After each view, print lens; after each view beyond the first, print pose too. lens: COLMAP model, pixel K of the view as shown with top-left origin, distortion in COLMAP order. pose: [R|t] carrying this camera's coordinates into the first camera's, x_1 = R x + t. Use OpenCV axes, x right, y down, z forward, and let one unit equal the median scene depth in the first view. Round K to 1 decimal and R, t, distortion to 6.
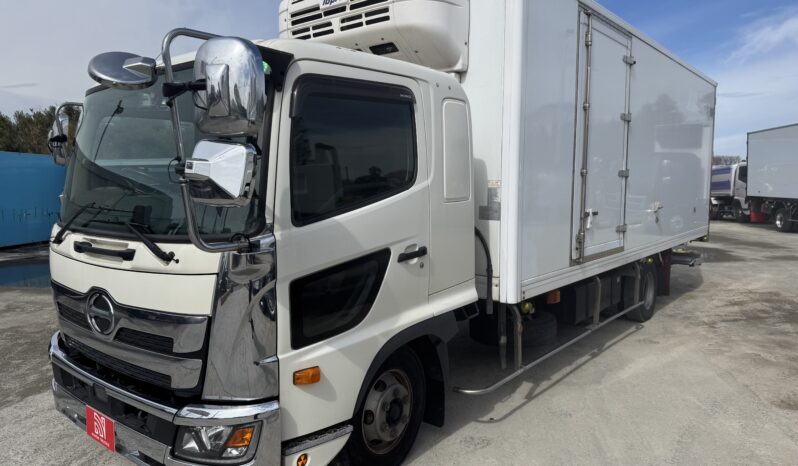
lens RADIAL K [[564.4, 0, 396.6], [0, 564.4, 225.3], [0, 0, 1]] dist [0.037654, -0.048748]
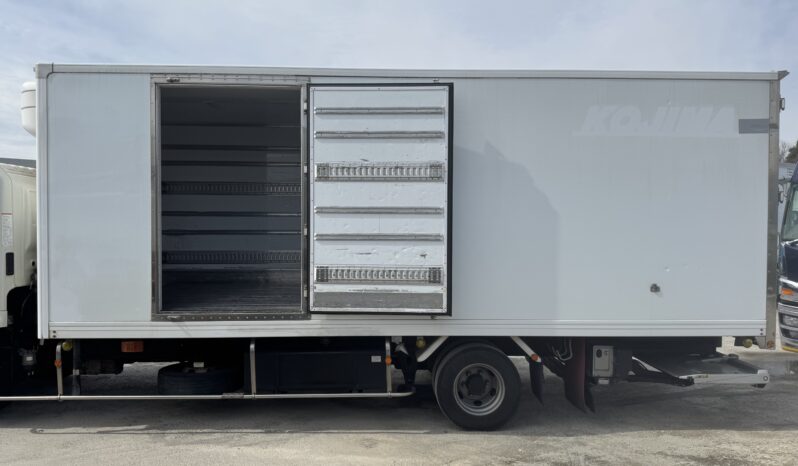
lens RADIAL K [[564.4, 0, 399.8], [0, 564.4, 236.2], [0, 0, 1]] dist [0.037654, -0.048748]
pose [[0.659847, 0.013020, -0.751287, 1.432383], [-0.065408, 0.997050, -0.040168, -0.072841], [0.748548, 0.075645, 0.658752, 0.661228]]
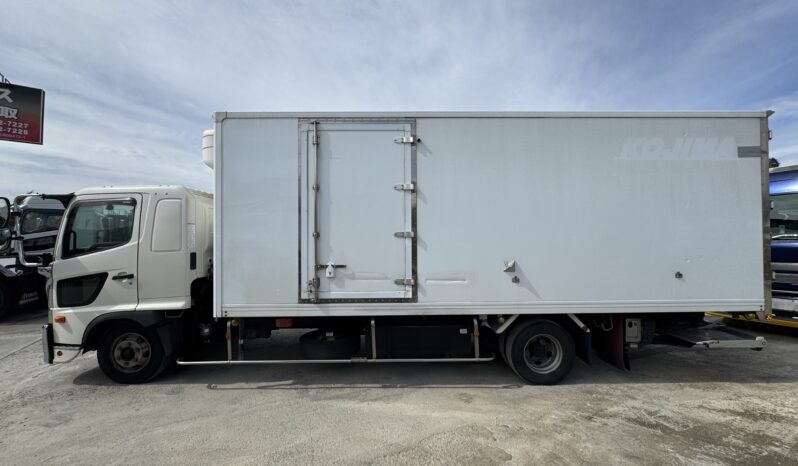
lens RADIAL K [[309.3, 0, 400.4], [0, 309.3, 235.9], [0, 0, 1]] dist [-0.003702, 0.000565]
pose [[0.645647, -0.016545, -0.763457, 1.073286], [-0.056694, 0.995968, -0.069530, -0.053931], [0.761528, 0.088176, 0.642105, 0.713120]]
